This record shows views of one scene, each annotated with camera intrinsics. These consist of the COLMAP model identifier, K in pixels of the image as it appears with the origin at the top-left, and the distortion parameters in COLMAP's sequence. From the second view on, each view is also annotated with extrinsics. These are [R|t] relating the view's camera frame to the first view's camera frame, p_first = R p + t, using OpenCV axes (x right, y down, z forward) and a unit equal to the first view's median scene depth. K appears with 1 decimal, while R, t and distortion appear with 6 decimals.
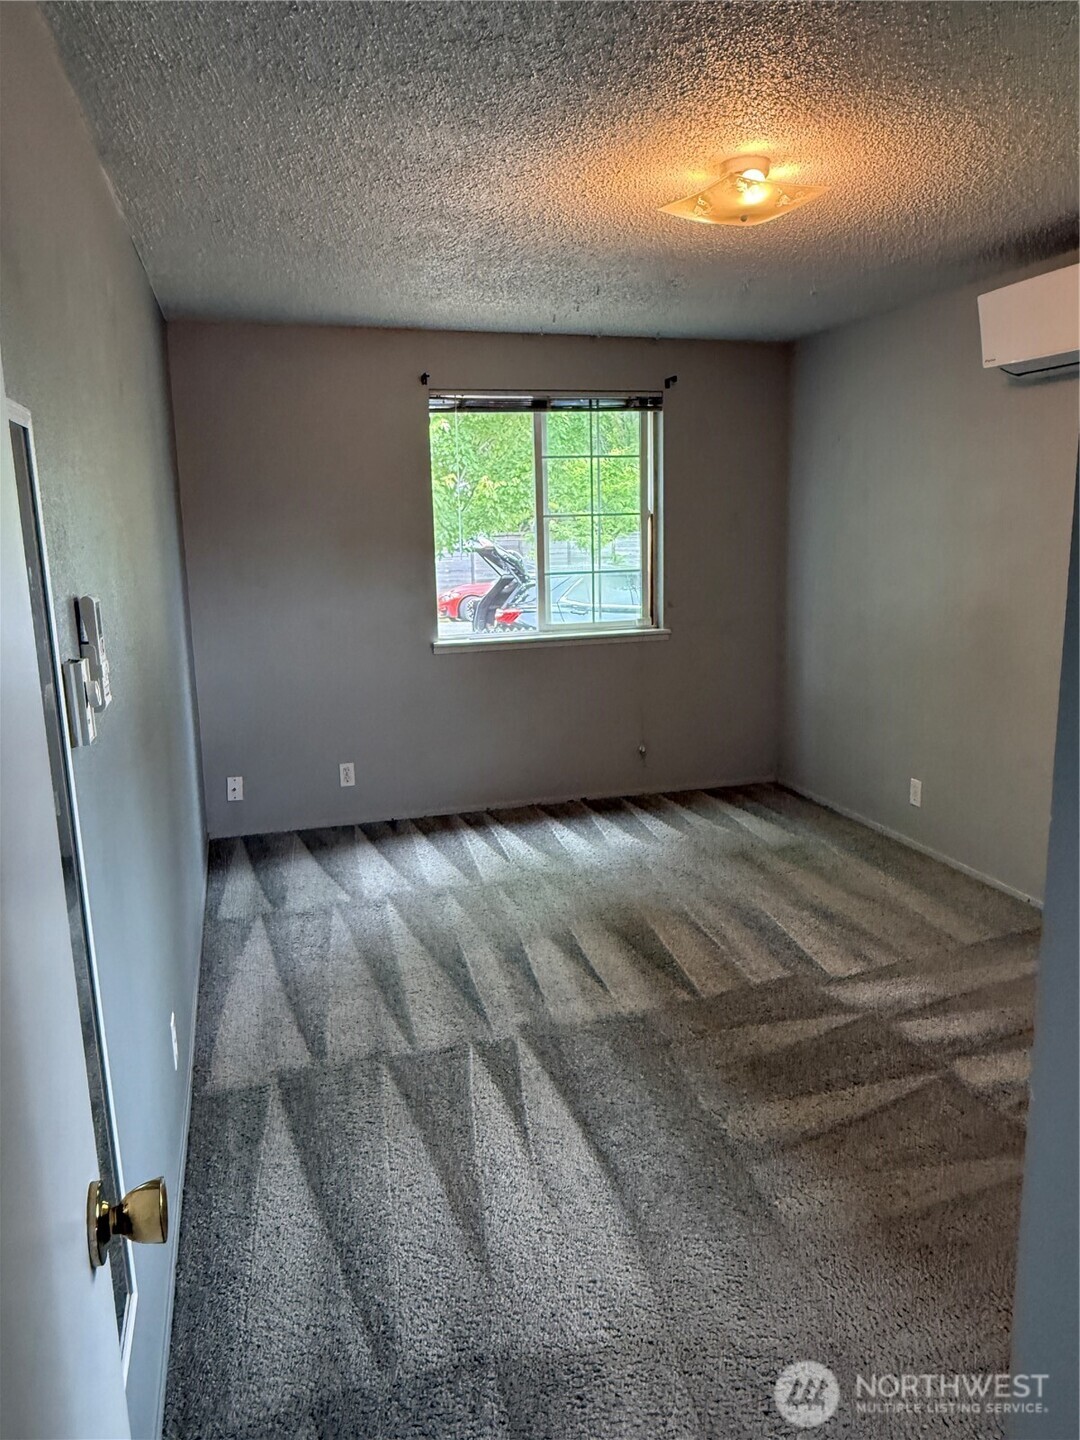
lens RADIAL K [[1022.7, 0, 538.2], [0, 1022.7, 723.2], [0, 0, 1]] dist [0.001083, -0.003902]
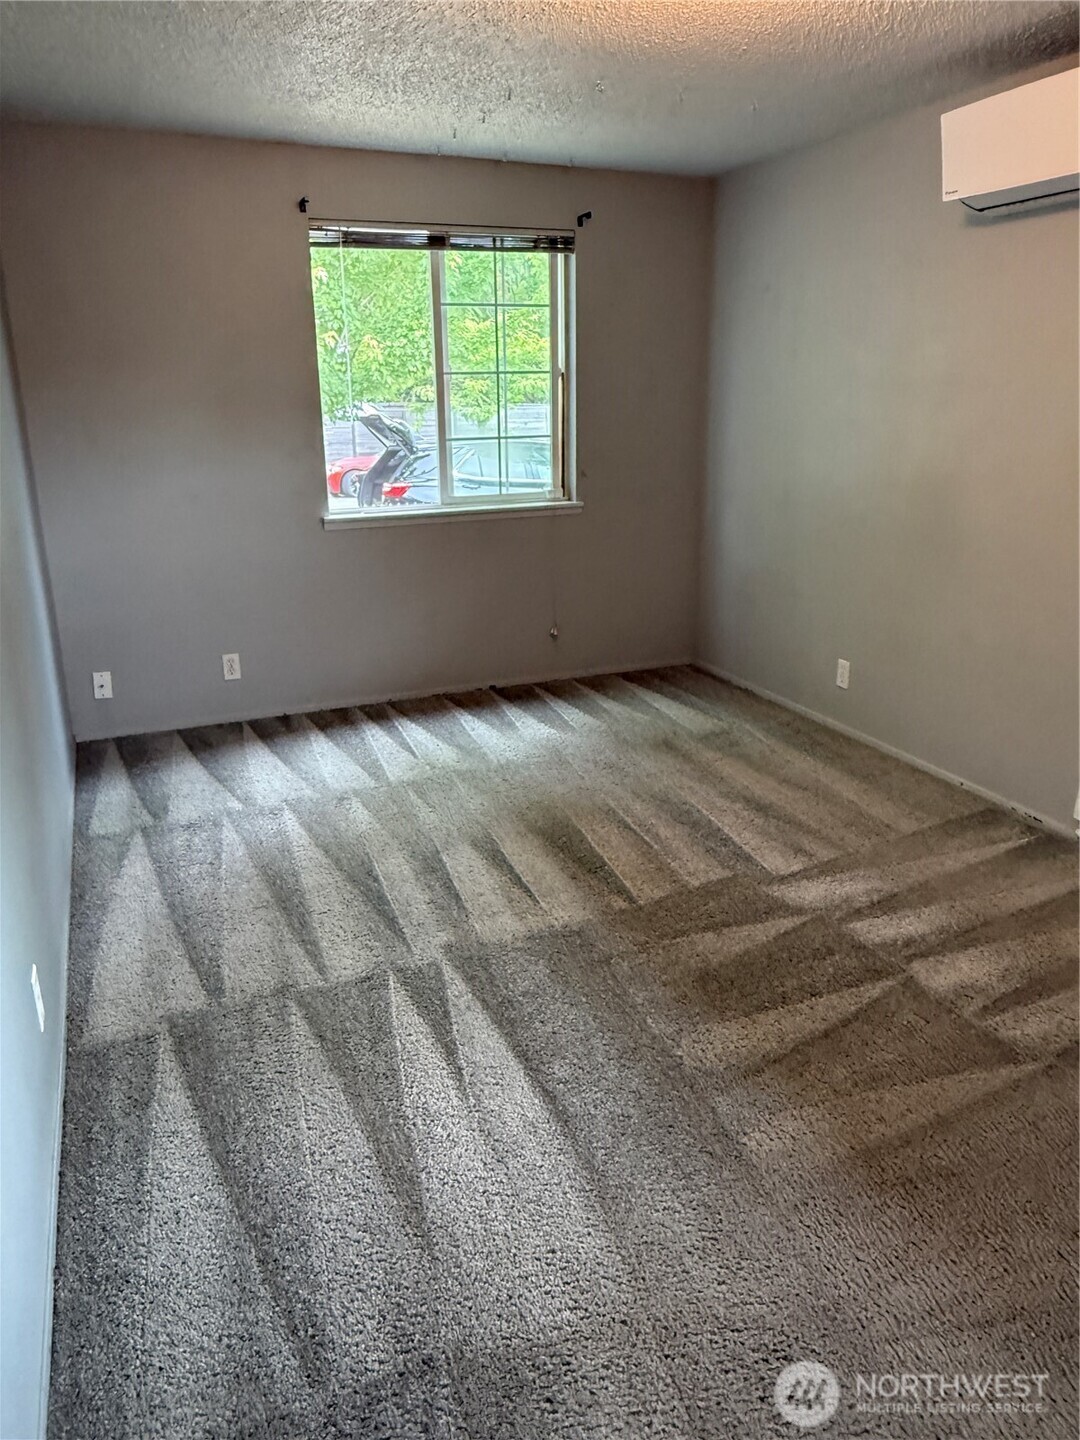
lens RADIAL K [[1022.7, 0, 541.7], [0, 1022.7, 713.4], [0, 0, 1]] dist [0.001083, -0.003902]
pose [[0.993476, -0.025745, 0.111100, -0.025231], [0.013542, 0.993925, 0.109222, -0.005036], [-0.113237, -0.107004, 0.987789, 0.115000]]
